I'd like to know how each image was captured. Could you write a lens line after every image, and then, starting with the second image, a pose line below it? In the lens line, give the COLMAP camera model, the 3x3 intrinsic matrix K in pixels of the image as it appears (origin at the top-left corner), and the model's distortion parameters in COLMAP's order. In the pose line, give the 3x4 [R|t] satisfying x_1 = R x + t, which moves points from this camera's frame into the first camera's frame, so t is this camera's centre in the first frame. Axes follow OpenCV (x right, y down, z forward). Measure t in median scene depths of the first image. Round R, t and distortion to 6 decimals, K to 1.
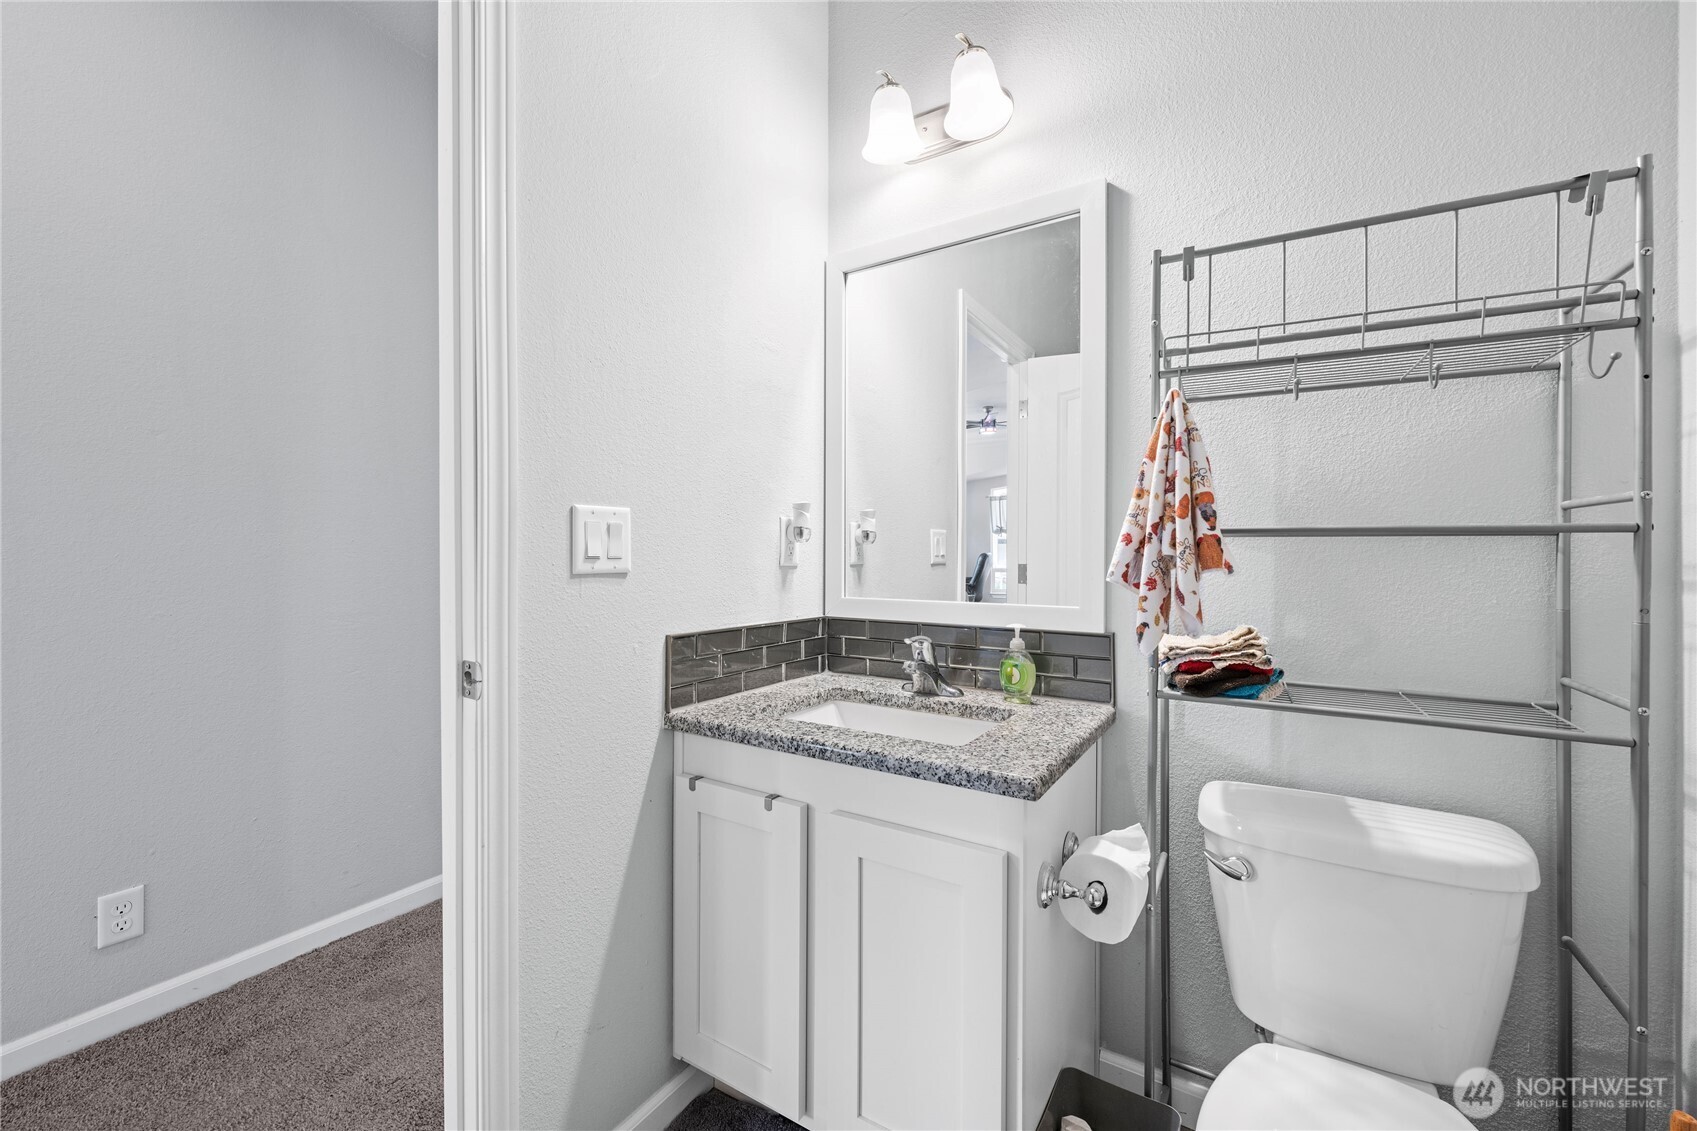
lens RADIAL K [[672.3, 0, 850.3], [0, 672.3, 559.0], [0, 0, 1]] dist [0.000536, -0.000753]
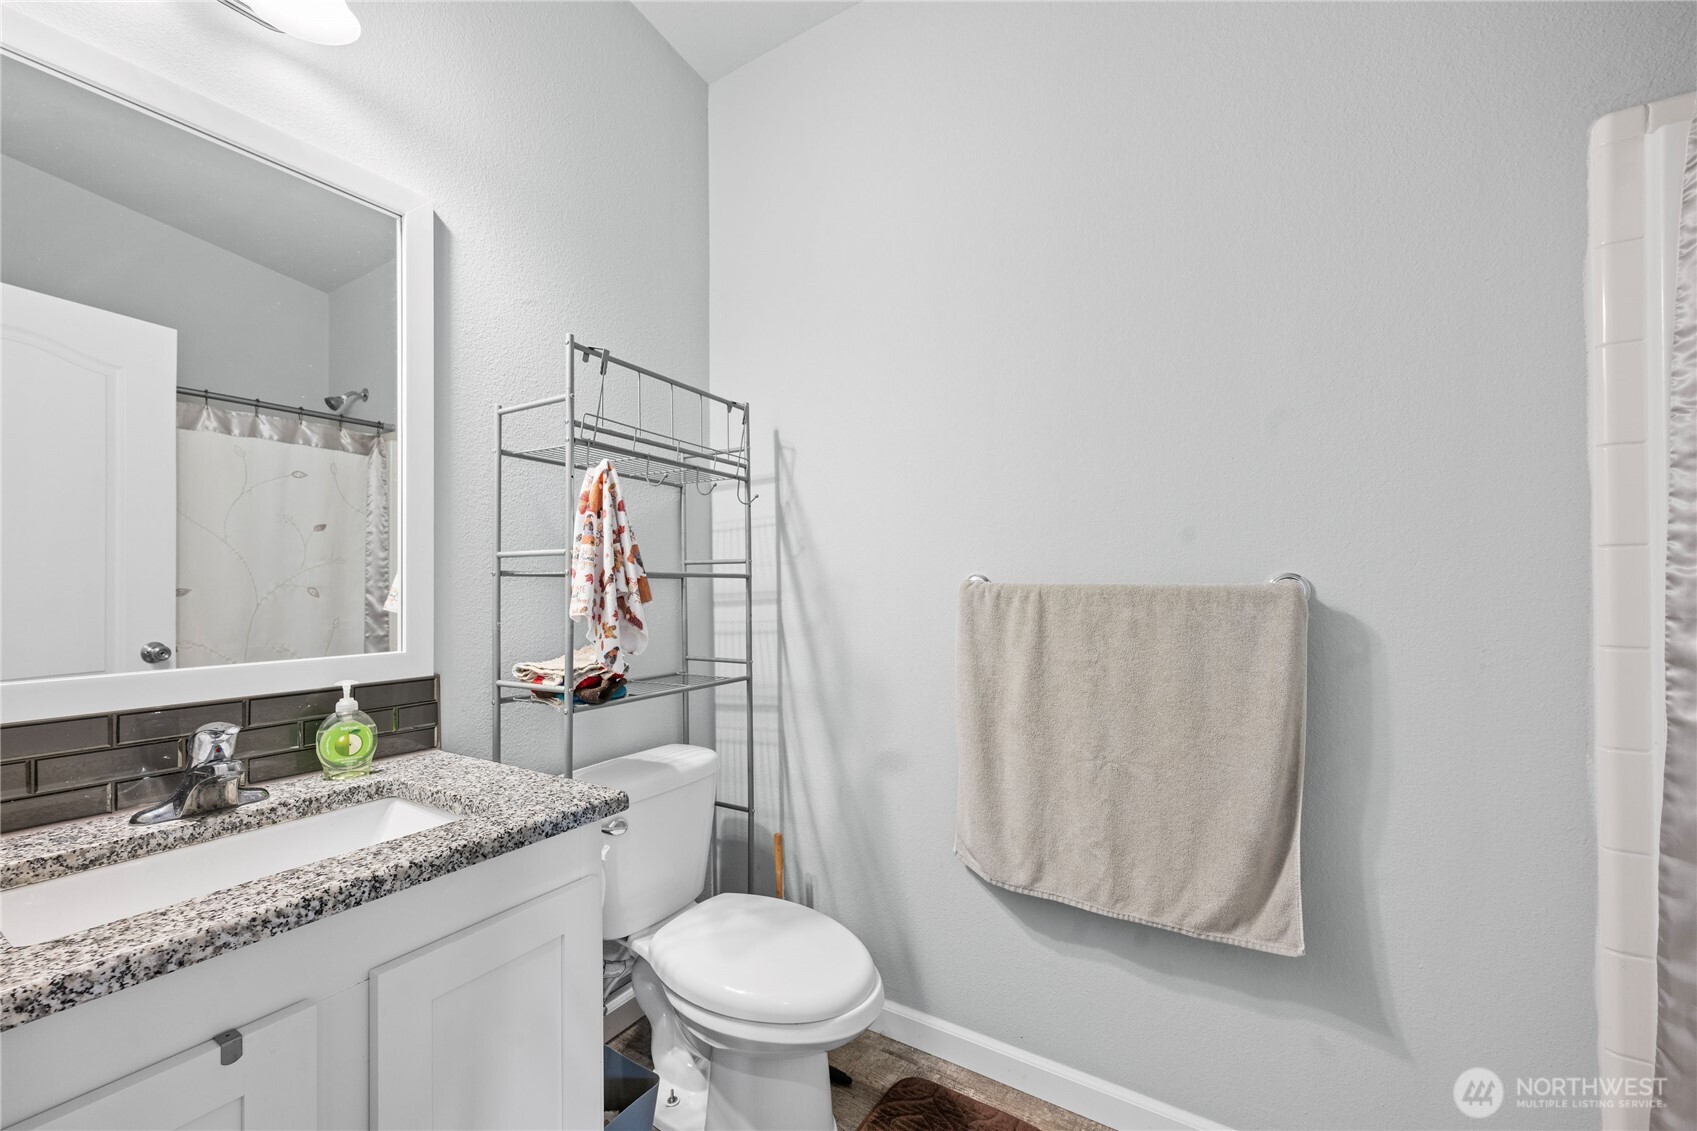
lens RADIAL K [[672.3, 0, 855.3], [0, 672.3, 580.6], [0, 0, 1]] dist [0.000536, -0.000753]
pose [[-0.009026, 0.002236, 0.999957, -0.771353], [0.011678, 0.999930, -0.002130, -0.019167], [-0.999891, 0.011658, -0.009051, 0.546527]]
